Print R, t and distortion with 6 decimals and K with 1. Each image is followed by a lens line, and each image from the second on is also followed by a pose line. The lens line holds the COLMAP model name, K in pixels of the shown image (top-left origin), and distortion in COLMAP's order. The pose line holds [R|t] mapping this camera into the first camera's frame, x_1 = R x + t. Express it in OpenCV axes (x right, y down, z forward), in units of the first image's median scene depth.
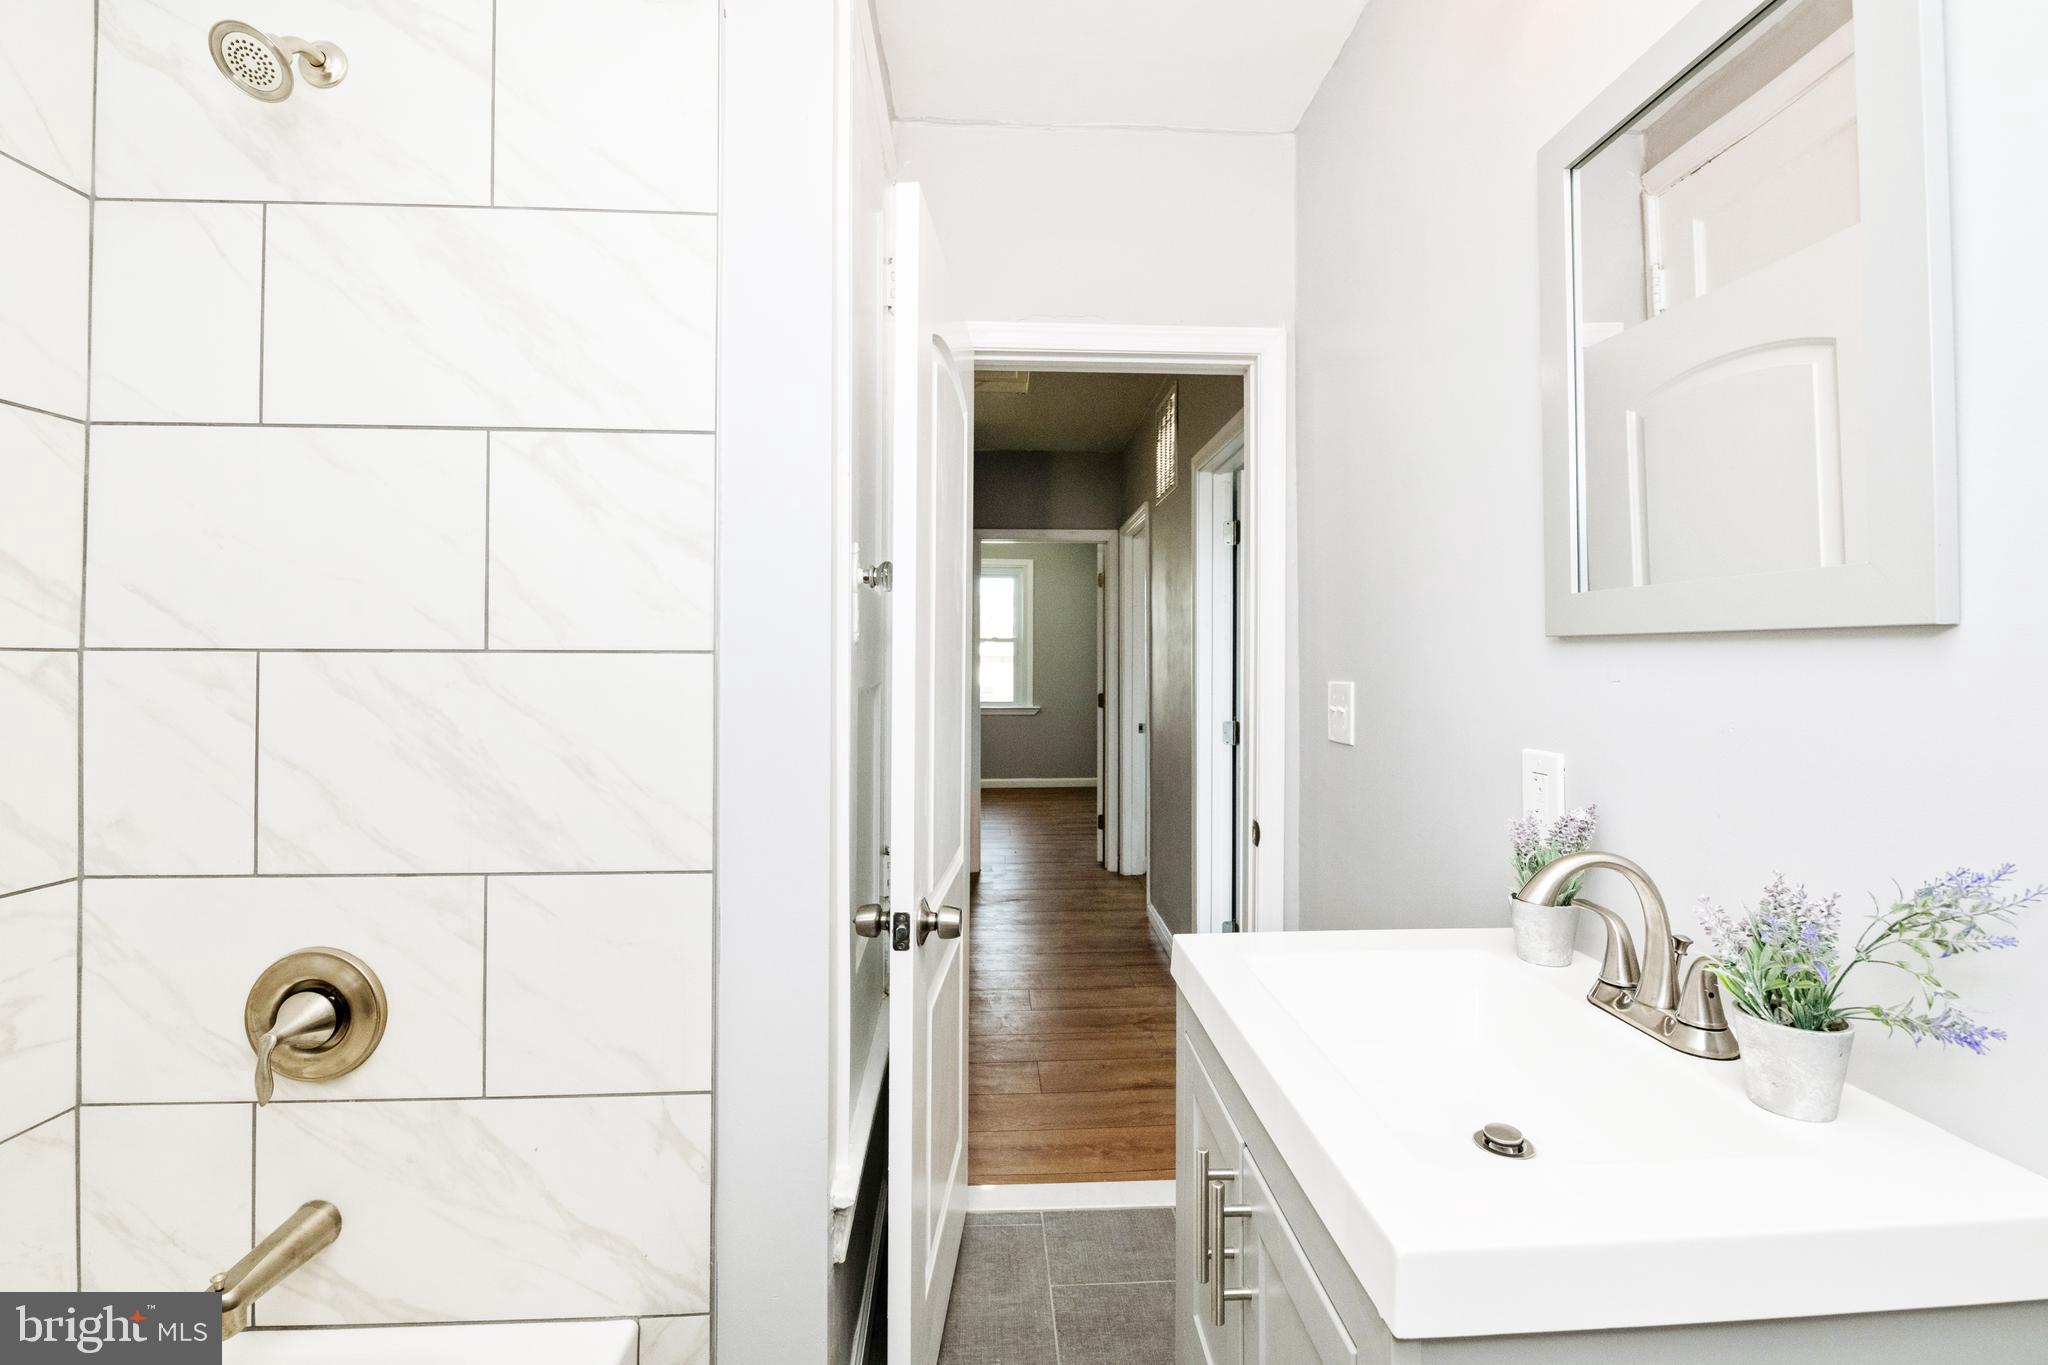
lens RADIAL K [[878.2, 0, 998.9], [0, 878.2, 655.2], [0, 0, 1]] dist [-0.001051, -0.002499]
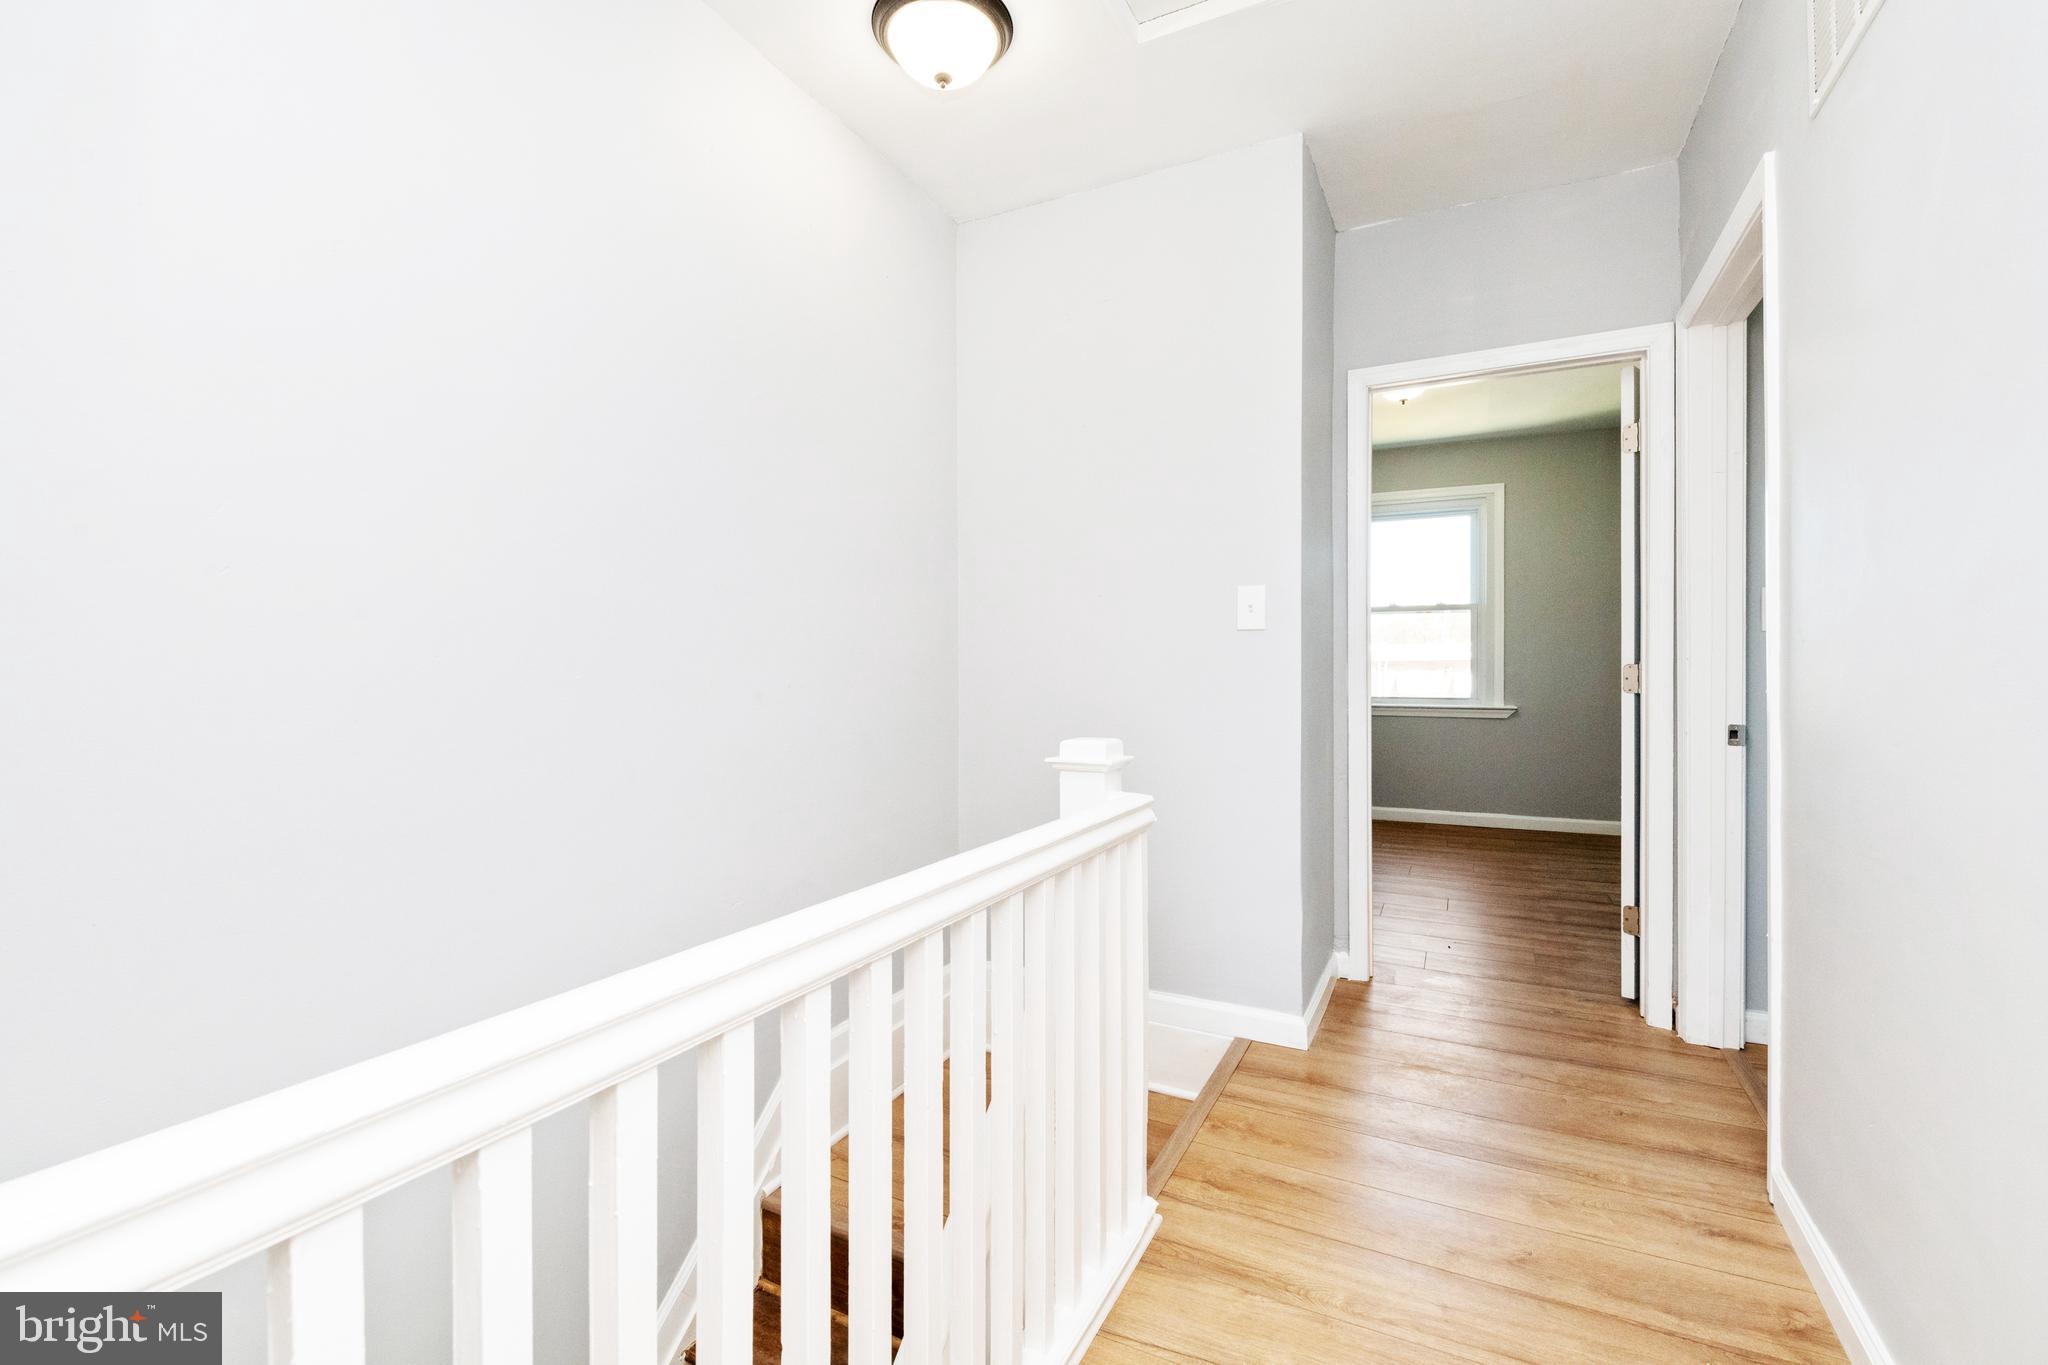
lens RADIAL K [[878.2, 0, 1018.8], [0, 878.2, 668.2], [0, 0, 1]] dist [-0.001051, -0.002499]
pose [[0.881971, -0.005185, -0.471276, 0.050061], [0.007887, 0.999962, 0.003758, 0.044721], [0.471239, -0.007031, 0.881978, 0.434394]]
